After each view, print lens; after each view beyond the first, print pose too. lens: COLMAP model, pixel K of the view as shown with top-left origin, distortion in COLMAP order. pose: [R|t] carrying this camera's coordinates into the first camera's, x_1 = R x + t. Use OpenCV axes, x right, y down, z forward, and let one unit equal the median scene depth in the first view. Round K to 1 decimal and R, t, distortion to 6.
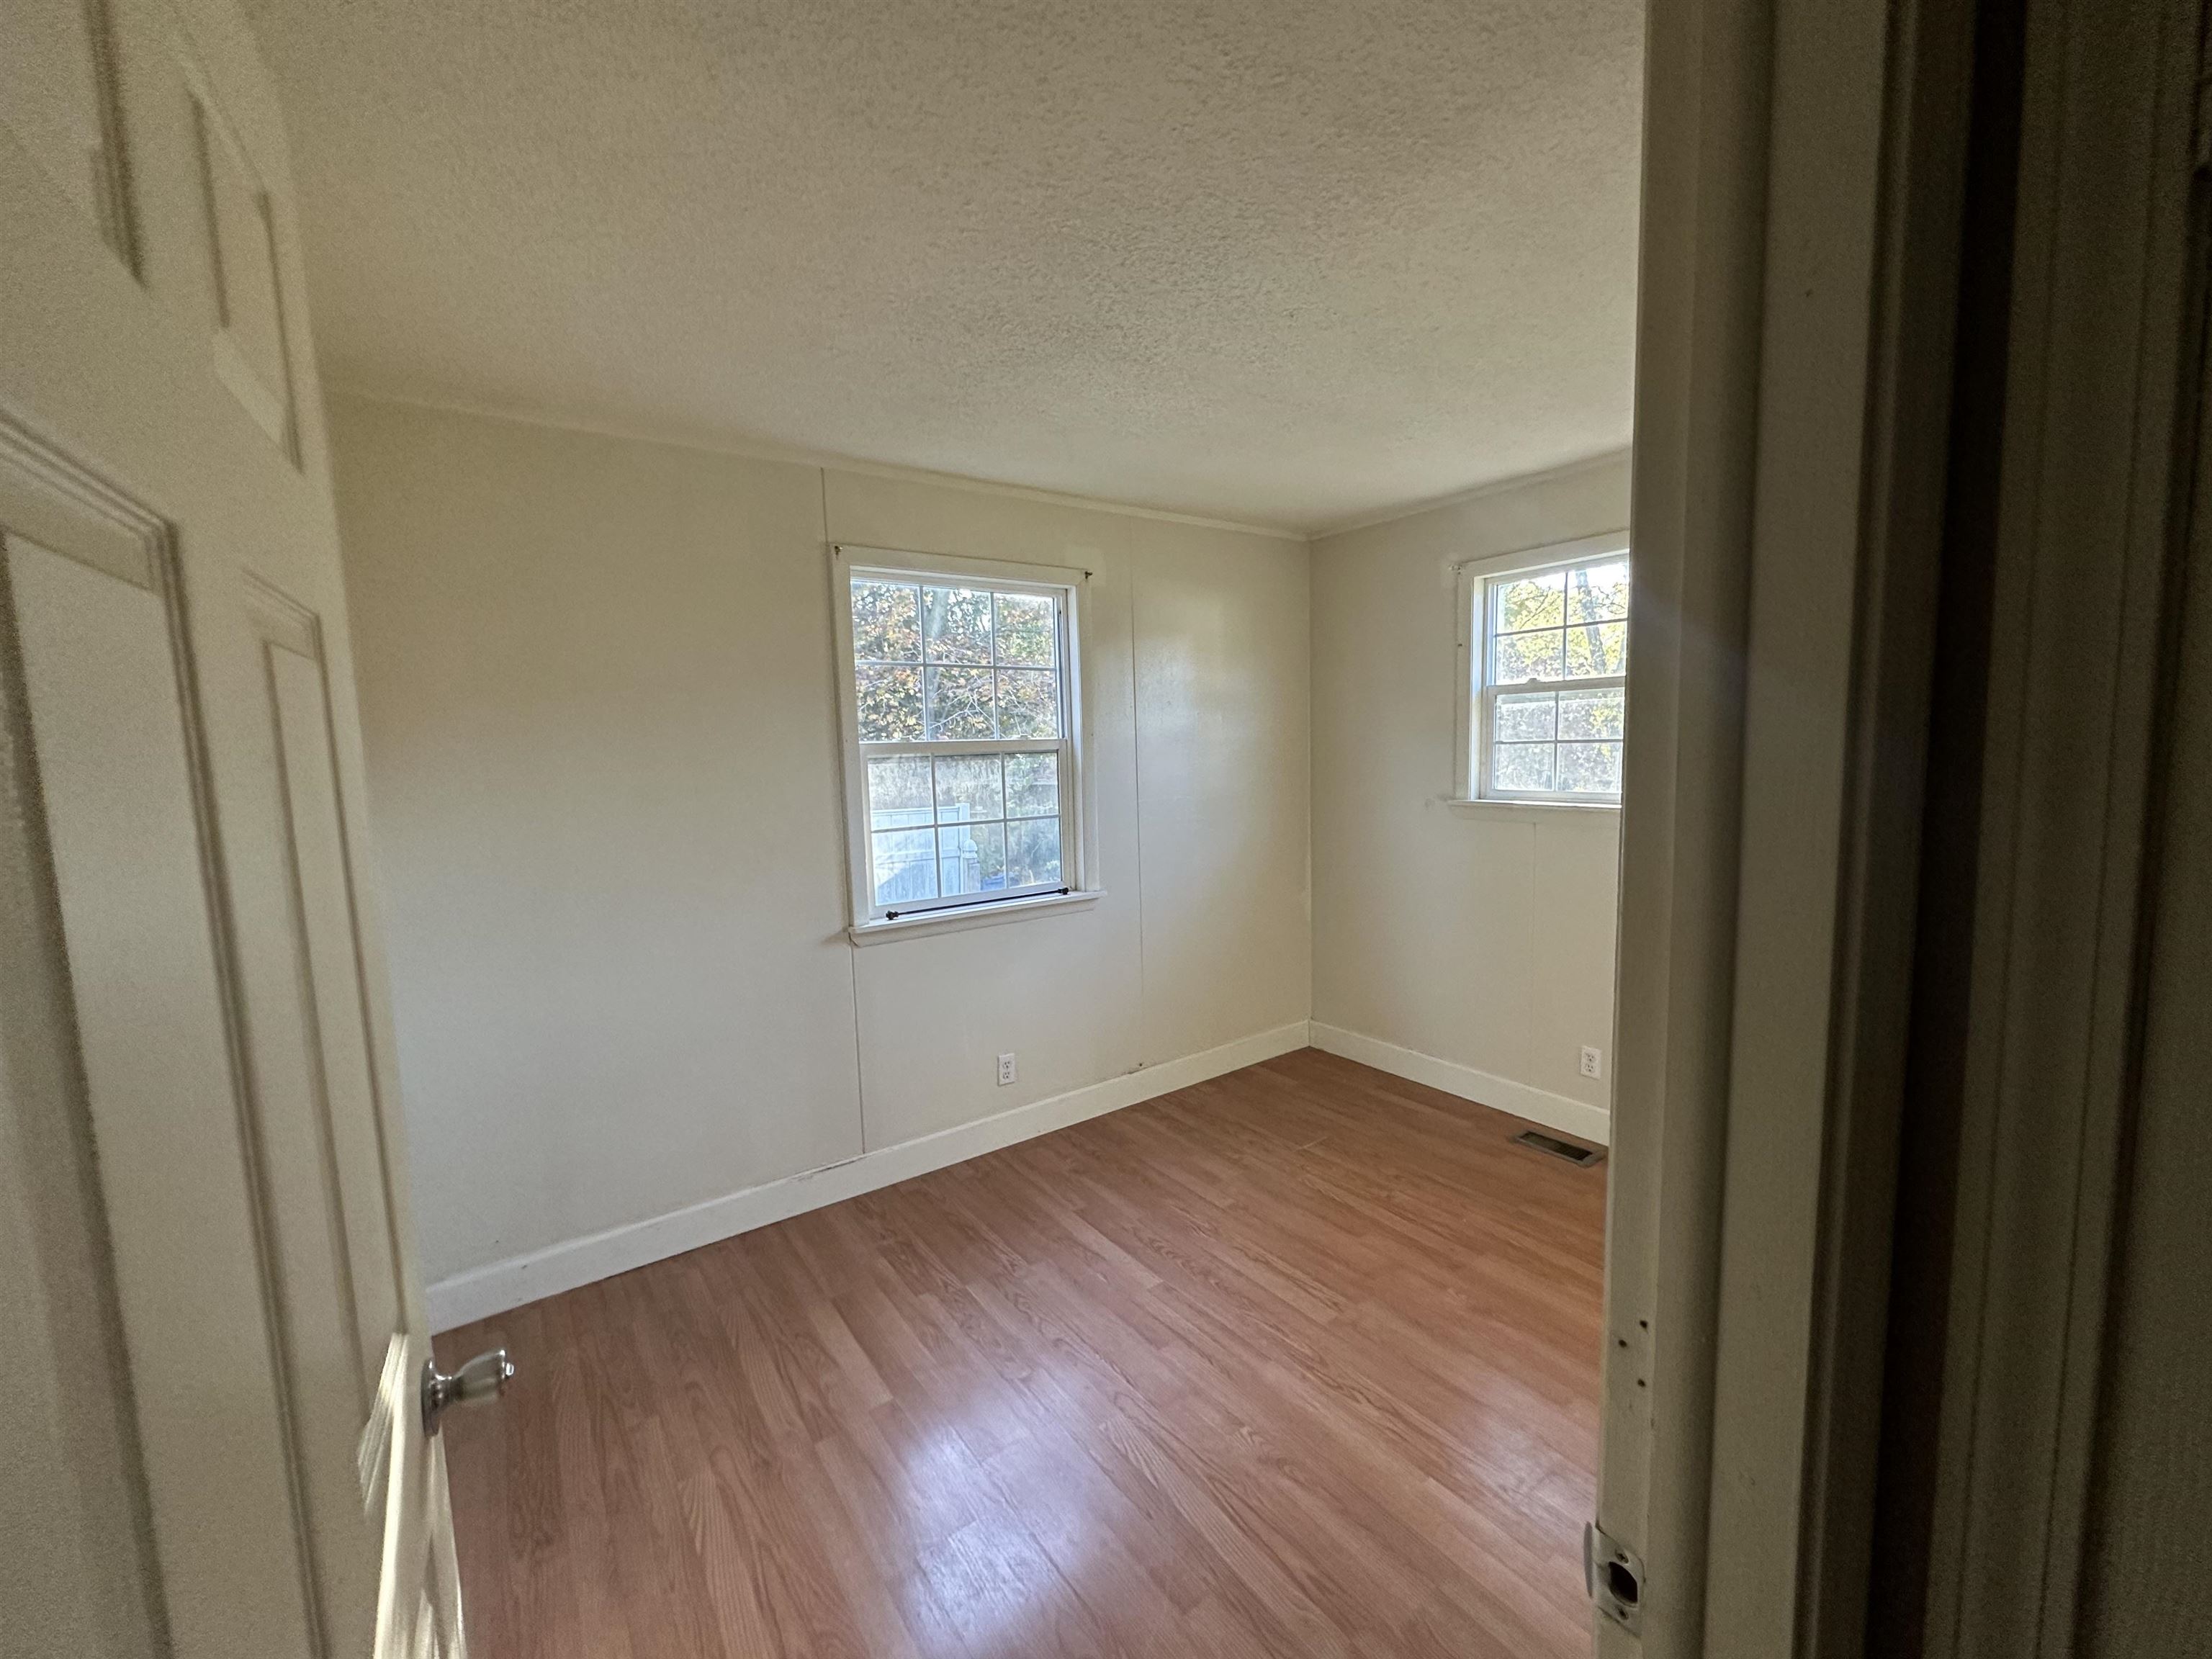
lens RADIAL K [[889.1, 0, 1098.1], [0, 889.1, 827.1], [0, 0, 1]] dist [0.000797, -0.000154]
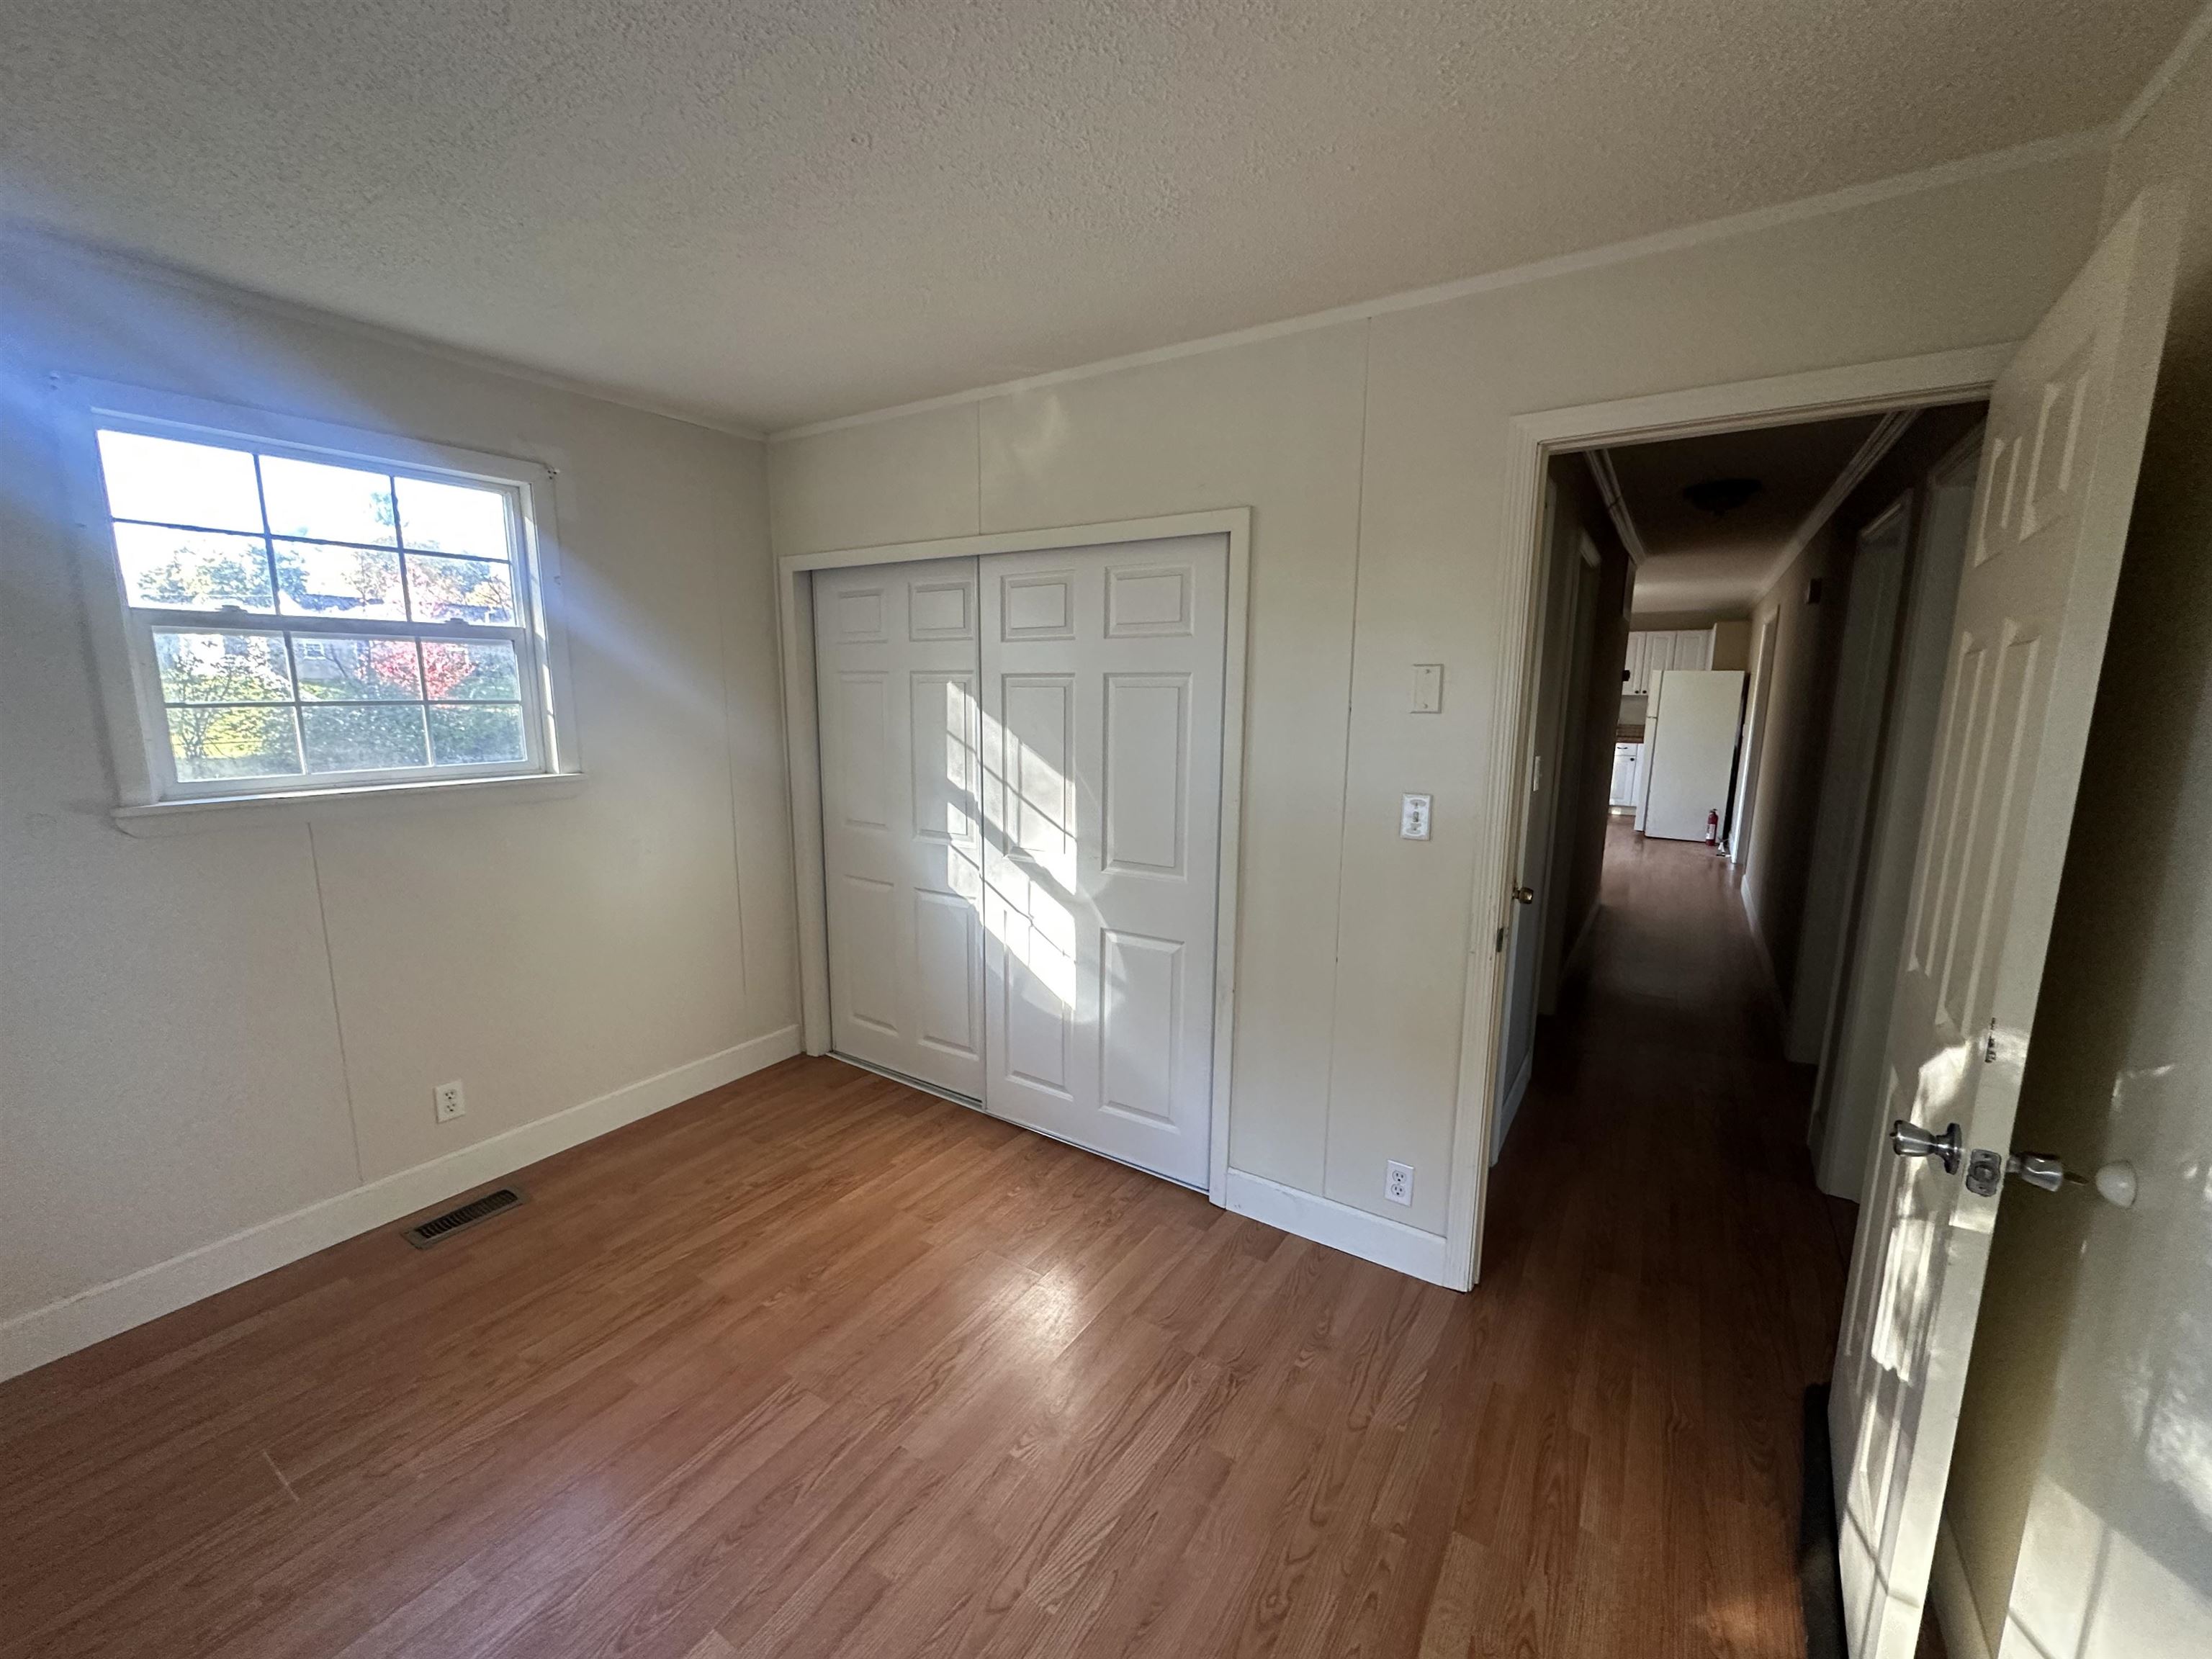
lens RADIAL K [[889.1, 0, 1106.6], [0, 889.1, 834.9], [0, 0, 1]] dist [0.000797, -0.000154]
pose [[-0.375097, -0.131008, 0.917682, -0.492295], [0.091363, 0.979918, 0.177237, -0.080778], [-0.922472, 0.150323, -0.355595, 0.893741]]
